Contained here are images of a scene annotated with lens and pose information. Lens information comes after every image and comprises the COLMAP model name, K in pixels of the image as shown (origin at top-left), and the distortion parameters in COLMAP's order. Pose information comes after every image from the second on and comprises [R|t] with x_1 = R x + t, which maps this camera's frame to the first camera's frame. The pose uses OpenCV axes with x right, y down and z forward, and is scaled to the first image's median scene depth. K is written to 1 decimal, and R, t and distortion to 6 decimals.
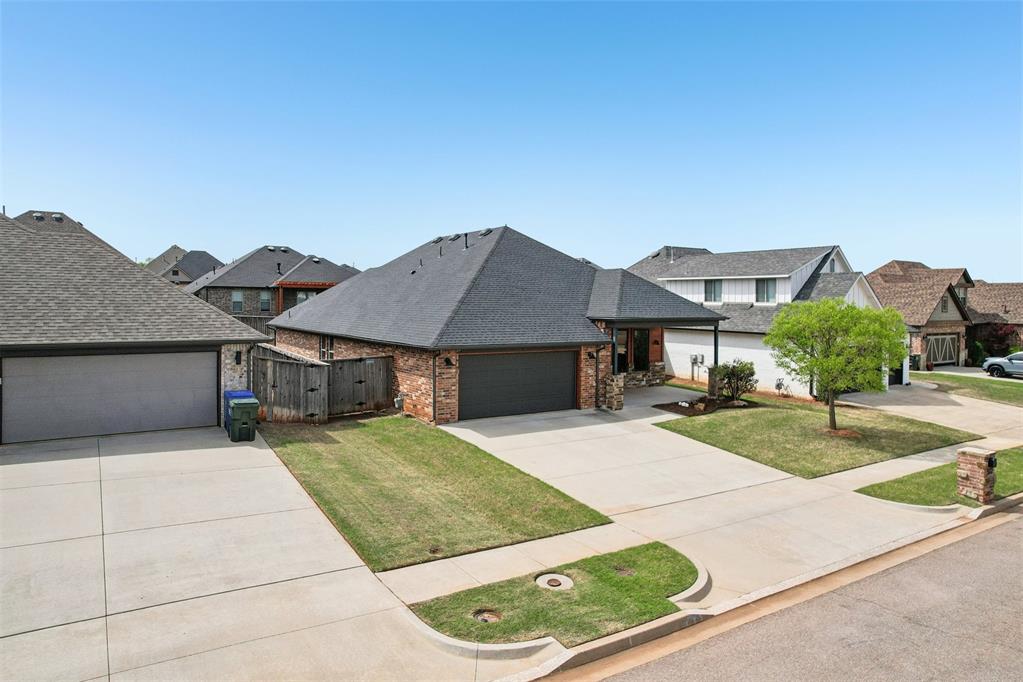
lens RADIAL K [[657.4, 0, 511.6], [0, 657.4, 312.9], [0, 0, 1]] dist [-0.063290, 0.046065]
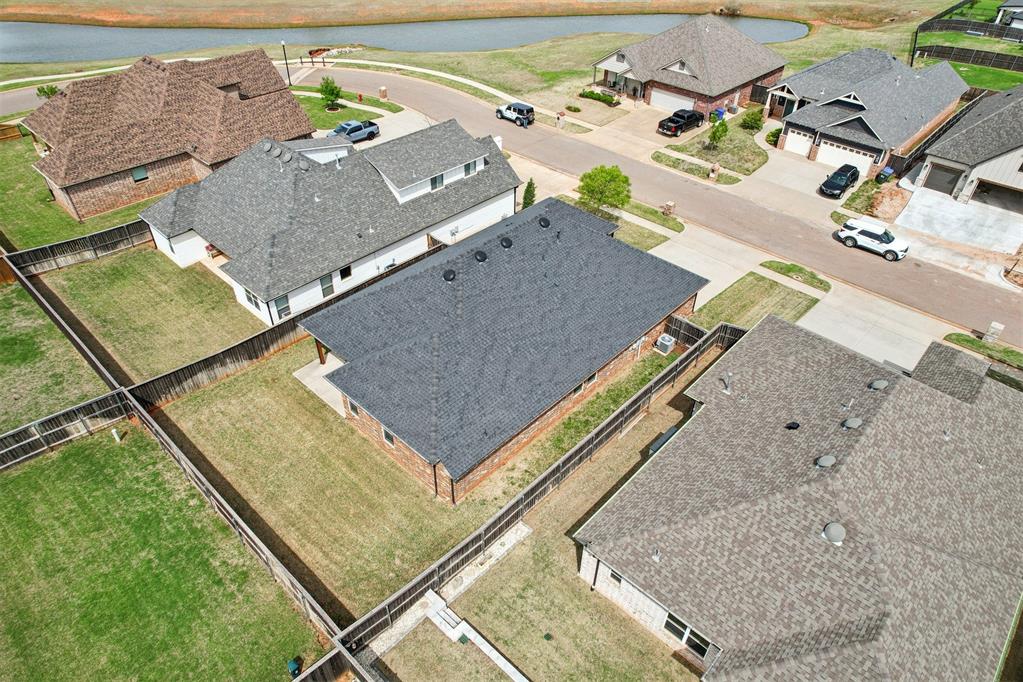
lens RADIAL K [[654.2, 0, 515.9], [0, 654.2, 343.1], [0, 0, 1]] dist [-0.075271, 0.068326]
pose [[-0.250027, -0.626633, 0.738118, -1.436438], [-0.002022, 0.762666, 0.646789, -1.004338], [-0.968237, 0.160222, -0.191954, 1.814976]]
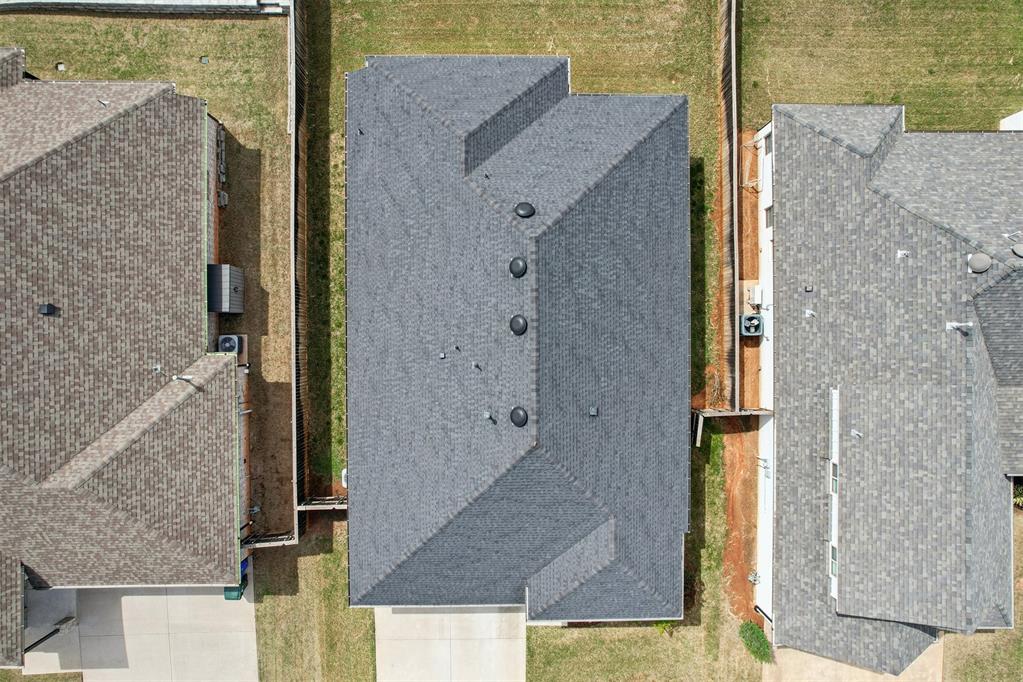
lens RADIAL K [[654.2, 0, 515.9], [0, 654.2, 343.1], [0, 0, 1]] dist [-0.075271, 0.068326]
pose [[0.844991, 0.534646, 0.012002, -0.130446], [-0.026821, 0.019954, 0.999441, -1.161958], [0.534108, -0.844840, 0.031201, 1.441829]]
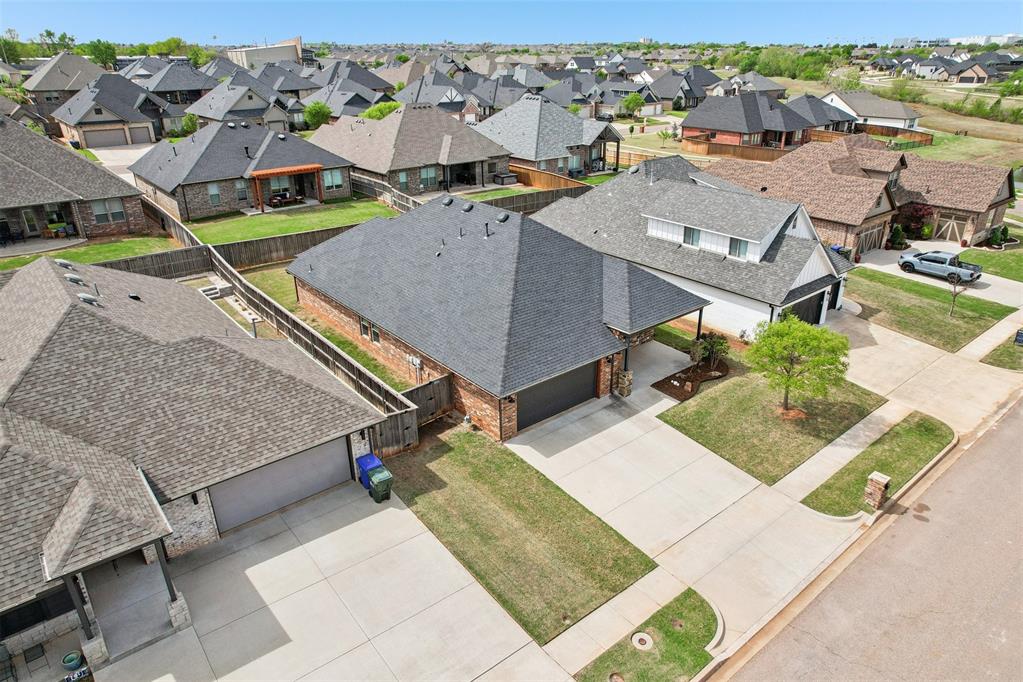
lens RADIAL K [[654.2, 0, 515.9], [0, 654.2, 343.1], [0, 0, 1]] dist [-0.075271, 0.068326]
pose [[0.993045, -0.063257, 0.099298, -0.193913], [0.018877, 0.918039, 0.396040, -0.502669], [-0.116212, -0.391412, 0.912848, -0.122535]]
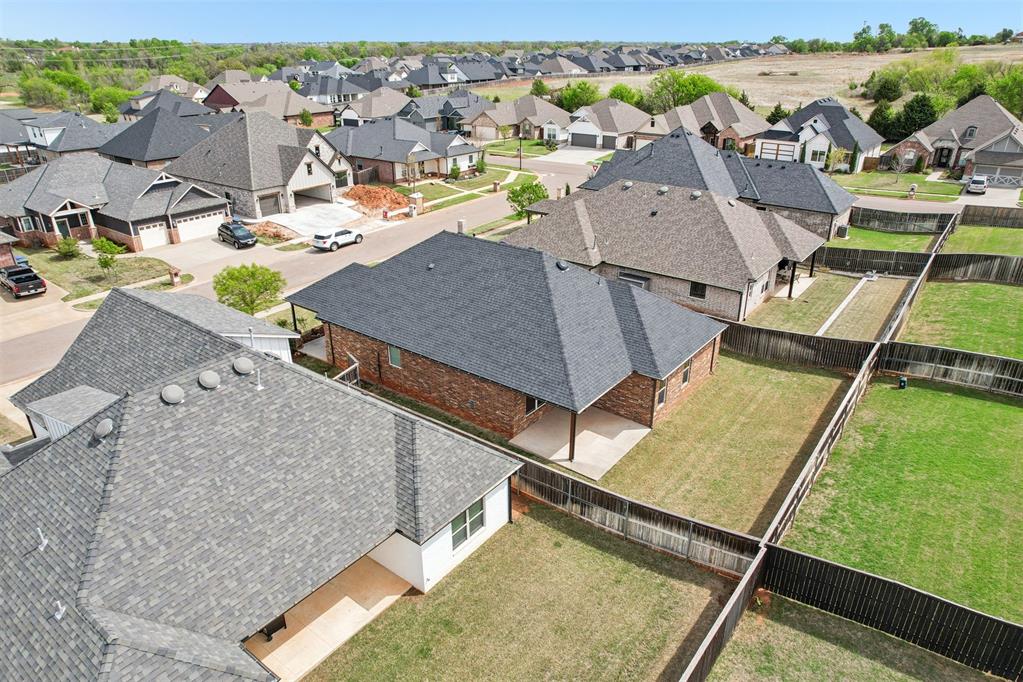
lens RADIAL K [[671.1, 0, 518.6], [0, 671.1, 336.1], [0, 0, 1]] dist [-0.071668, 0.065658]
pose [[-0.939007, 0.127508, -0.319388, 0.393332], [-0.019849, 0.907082, 0.420486, -0.664438], [0.343326, 0.401178, -0.849225, 2.990450]]
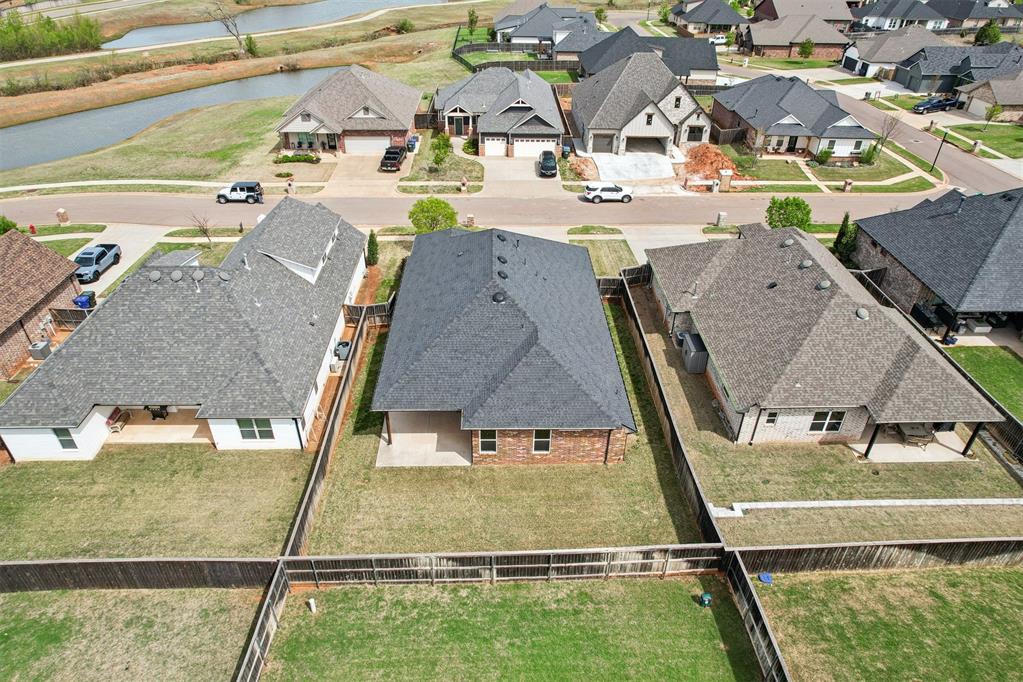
lens RADIAL K [[654.2, 0, 515.9], [0, 654.2, 343.1], [0, 0, 1]] dist [-0.075271, 0.068326]
pose [[-0.857035, -0.313494, 0.408917, -0.954477], [-0.018903, 0.812210, 0.583059, -1.027661], [-0.514912, 0.491972, -0.702018, 2.836326]]
